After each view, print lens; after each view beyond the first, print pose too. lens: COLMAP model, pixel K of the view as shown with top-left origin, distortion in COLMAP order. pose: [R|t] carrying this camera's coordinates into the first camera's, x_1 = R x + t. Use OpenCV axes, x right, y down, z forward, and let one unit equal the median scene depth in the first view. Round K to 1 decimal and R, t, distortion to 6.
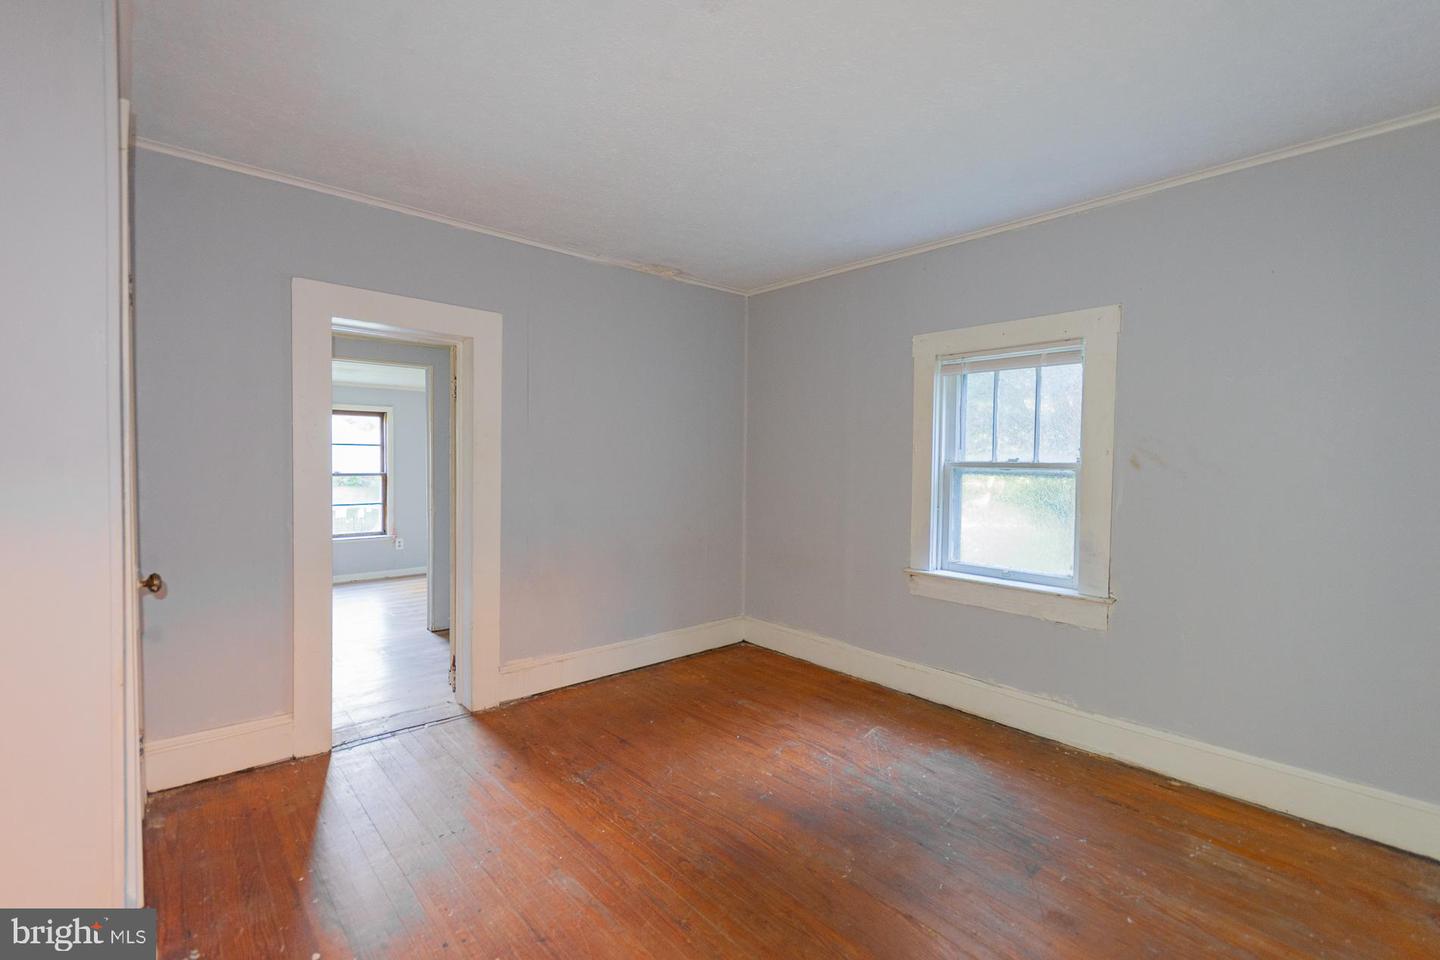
lens RADIAL K [[633.4, 0, 719.9], [0, 633.4, 480.5], [0, 0, 1]] dist [0.009452, -0.002577]
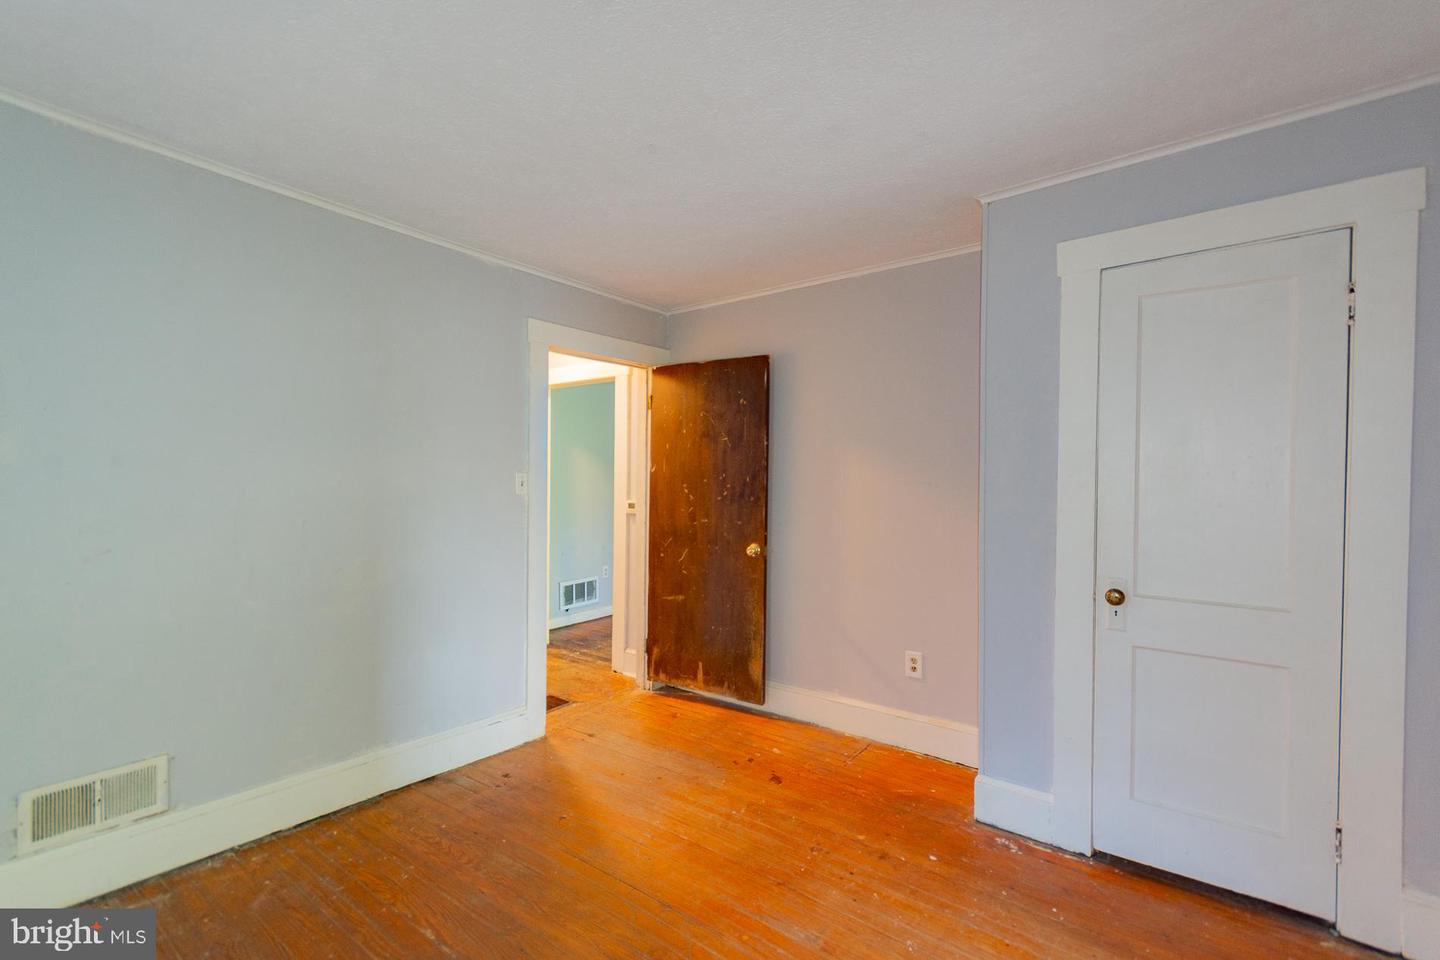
lens RADIAL K [[633.4, 0, 720.0], [0, 633.4, 477.4], [0, 0, 1]] dist [0.009452, -0.002577]
pose [[-0.985581, -0.017735, -0.168270, 0.028459], [-0.023832, 0.999128, 0.034279, -0.049363], [0.167515, 0.037795, -0.985145, 1.134286]]
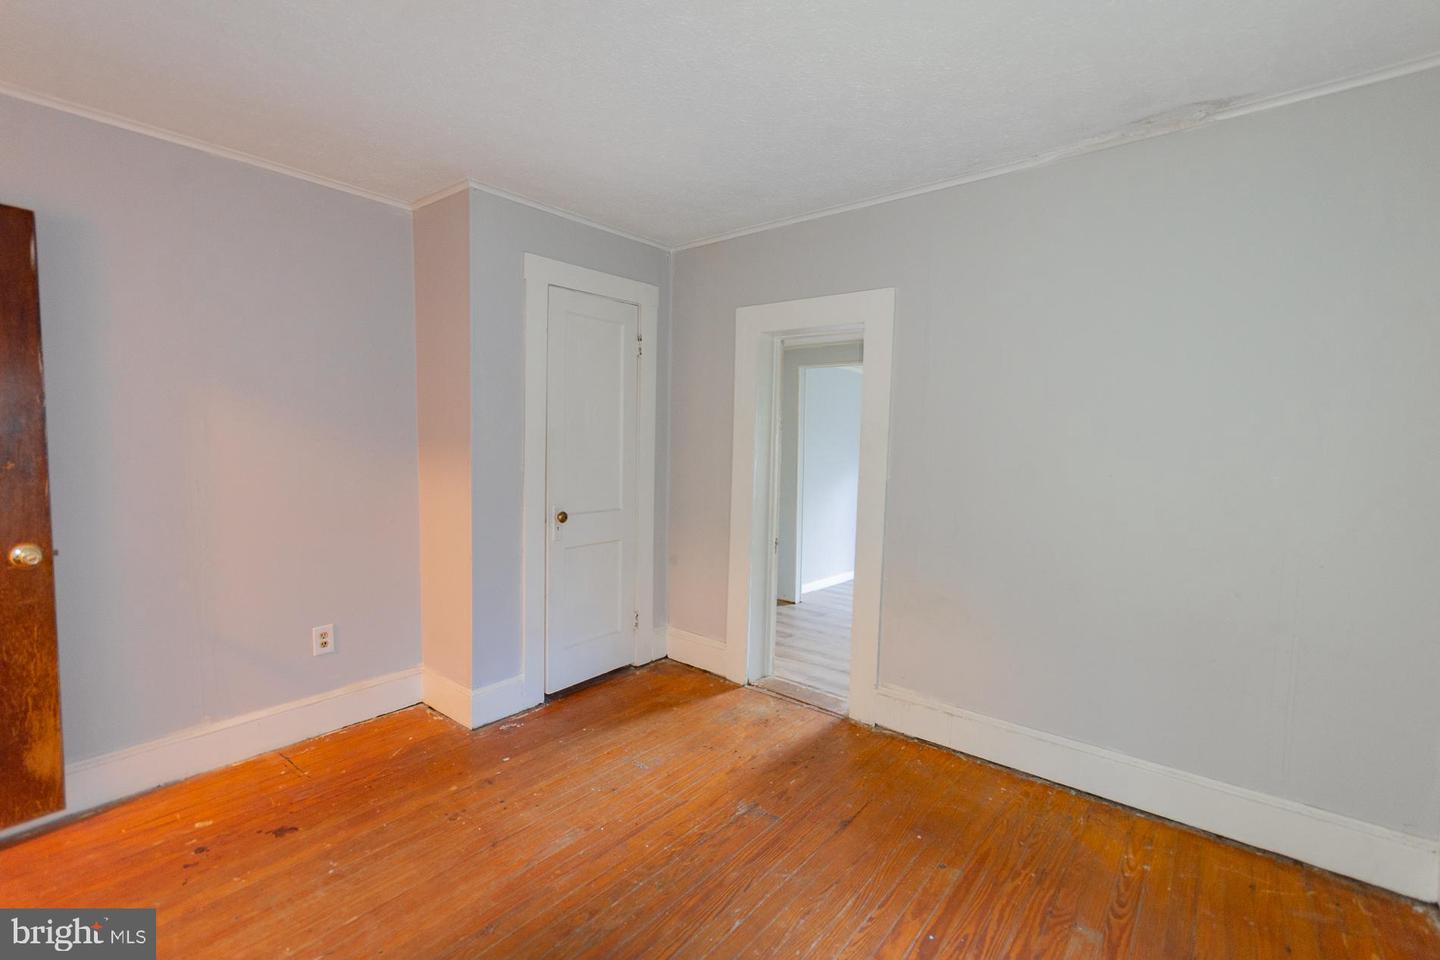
lens RADIAL K [[633.4, 0, 721.0], [0, 633.4, 480.6], [0, 0, 1]] dist [0.009452, -0.002577]
pose [[0.154557, 0.052709, -0.986577, 0.496908], [-0.051957, 0.997628, 0.045160, -0.023474], [0.986617, 0.044280, 0.156929, 0.637420]]
